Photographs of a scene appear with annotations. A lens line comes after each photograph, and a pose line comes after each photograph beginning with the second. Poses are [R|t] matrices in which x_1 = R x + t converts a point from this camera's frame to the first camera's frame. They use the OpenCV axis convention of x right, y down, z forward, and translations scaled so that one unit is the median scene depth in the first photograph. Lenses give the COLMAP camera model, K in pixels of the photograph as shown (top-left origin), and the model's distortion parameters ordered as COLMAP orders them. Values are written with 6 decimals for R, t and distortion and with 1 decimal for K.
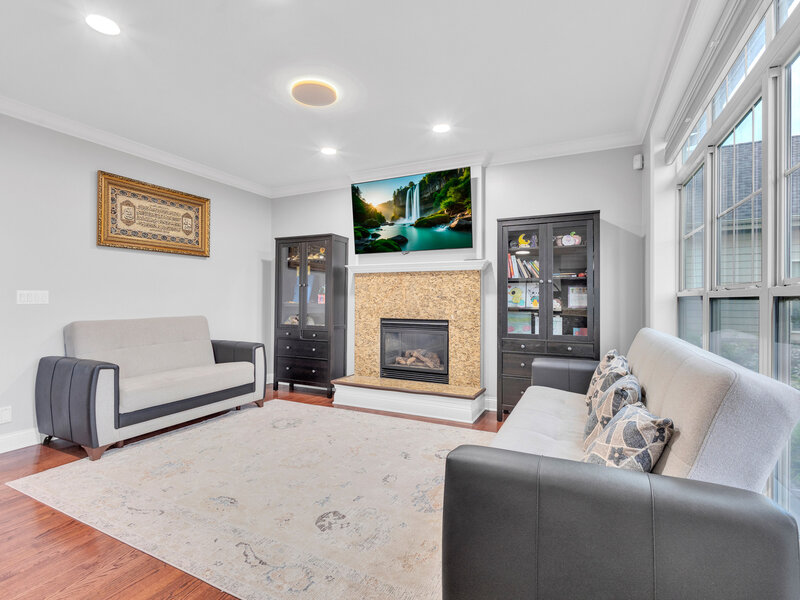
lens RADIAL K [[399.1, 0, 397.0], [0, 399.1, 299.8], [0, 0, 1]] dist [0.001112, 0.000336]
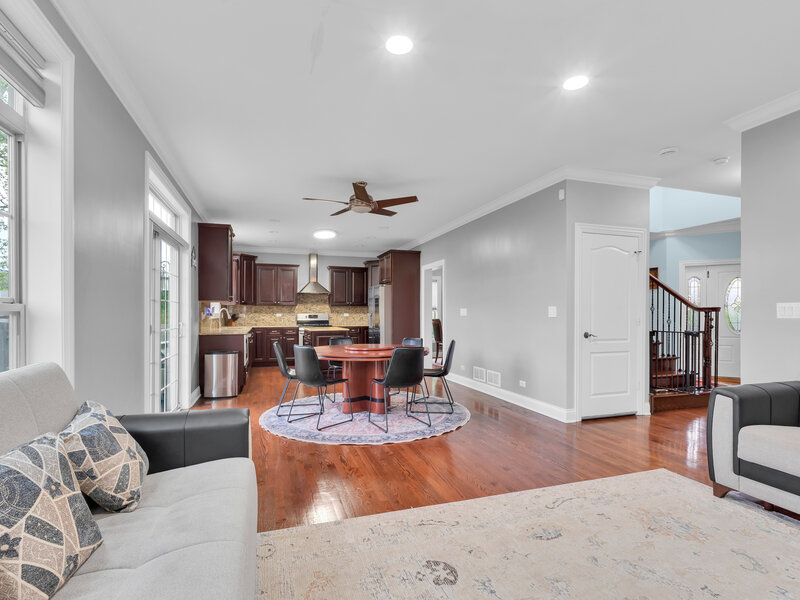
lens RADIAL K [[399.1, 0, 396.4], [0, 399.1, 306.9], [0, 0, 1]] dist [0.001112, 0.000336]
pose [[-0.714841, -0.013138, -0.699164, 0.396324], [-0.004344, 0.999888, -0.014347, 0.001632], [0.699274, -0.007219, -0.714817, 1.228279]]
